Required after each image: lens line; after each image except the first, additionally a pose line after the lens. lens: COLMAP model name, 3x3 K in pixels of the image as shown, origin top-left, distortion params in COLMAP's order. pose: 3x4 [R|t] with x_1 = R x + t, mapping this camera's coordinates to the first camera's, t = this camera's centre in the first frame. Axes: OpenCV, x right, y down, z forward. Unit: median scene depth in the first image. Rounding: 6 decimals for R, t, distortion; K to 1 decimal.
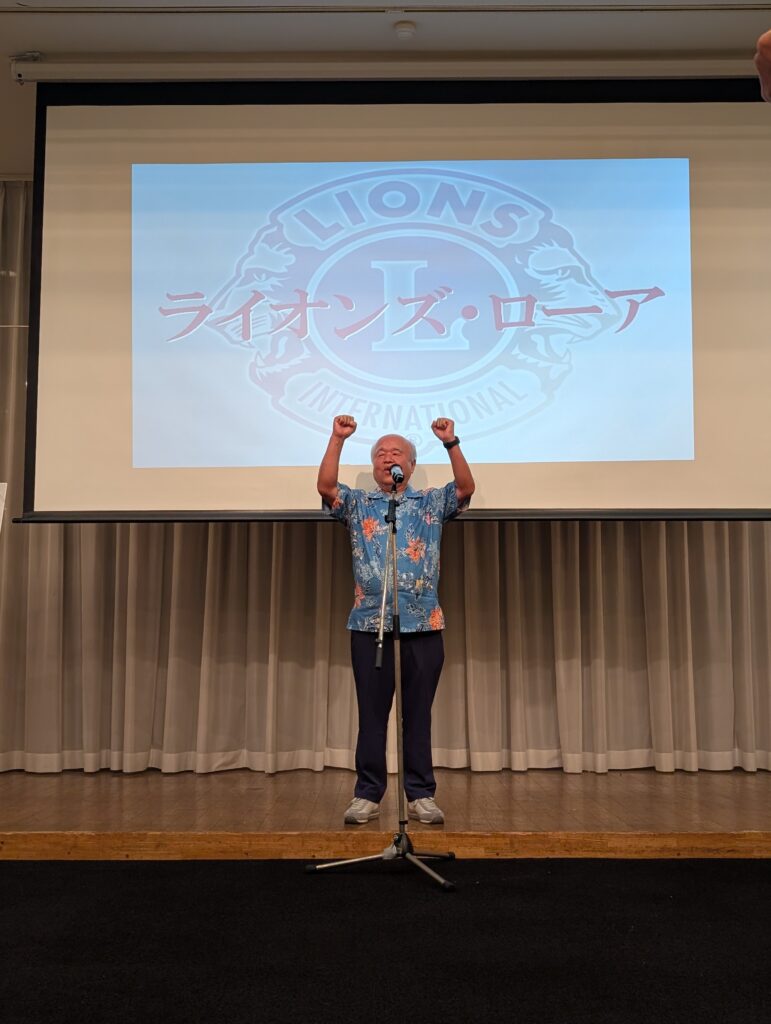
lens RADIAL K [[1151.8, 0, 379.3], [0, 1151.8, 510.3], [0, 0, 1]] dist [0.179106, -0.630488]
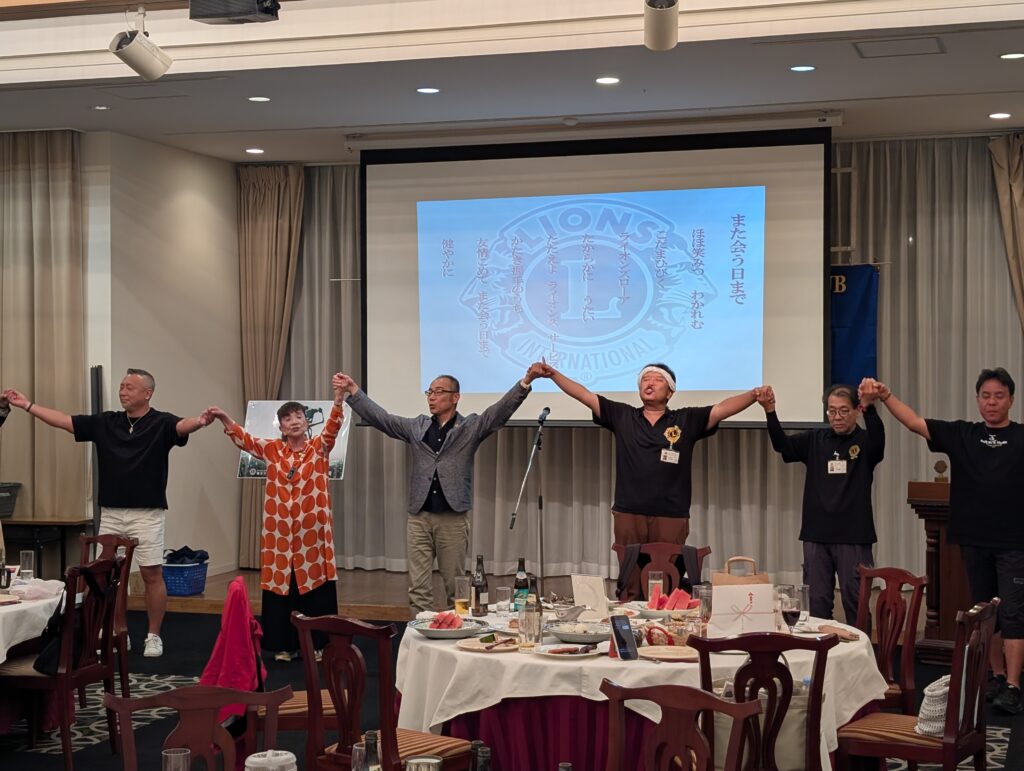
lens RADIAL K [[1731.0, 0, 489.3], [0, 1731.0, 387.1], [0, 0, 1]] dist [0.234368, -1.031848]
pose [[0.949984, 0.002573, -0.312288, 0.634707], [0.034301, 0.993056, 0.112527, -0.312613], [0.310409, -0.117611, 0.943300, -1.264343]]
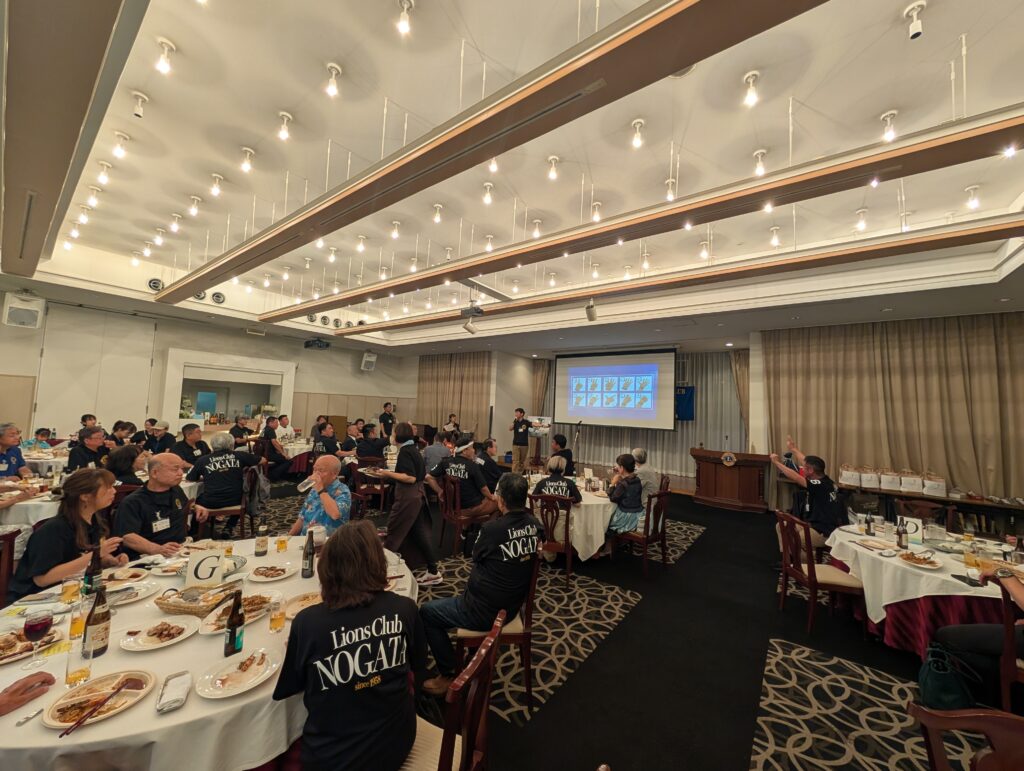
lens RADIAL K [[387.0, 0, 516.3], [0, 387.0, 385.8], [0, 0, 1]] dist [0.000048, -0.000059]
pose [[0.806388, -0.000853, -0.591386, 0.811938], [0.020266, 0.999451, 0.026193, -0.262235], [0.591040, -0.033107, 0.805963, -0.878192]]
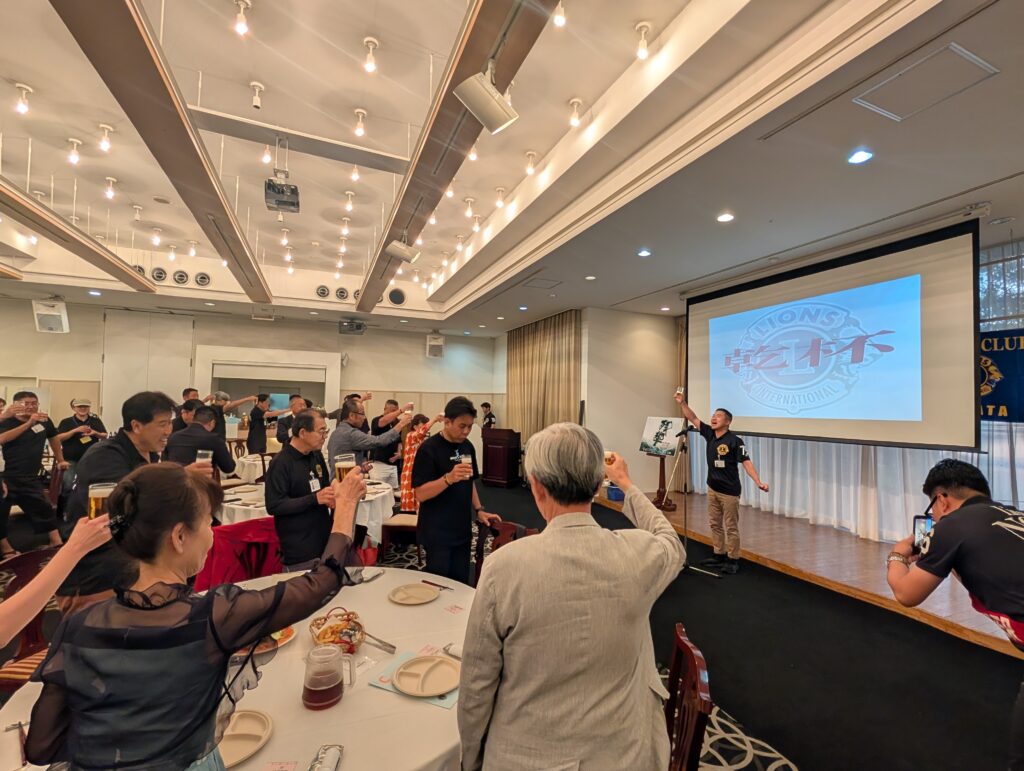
lens RADIAL K [[461.6, 0, 500.4], [0, 461.6, 381.7], [0, 0, 1]] dist [-0.000941, -0.000386]
pose [[0.373620, -0.035676, -0.926895, 0.748451], [0.077068, 0.996999, -0.007309, -0.163889], [0.924375, -0.068703, 0.375249, -0.015829]]
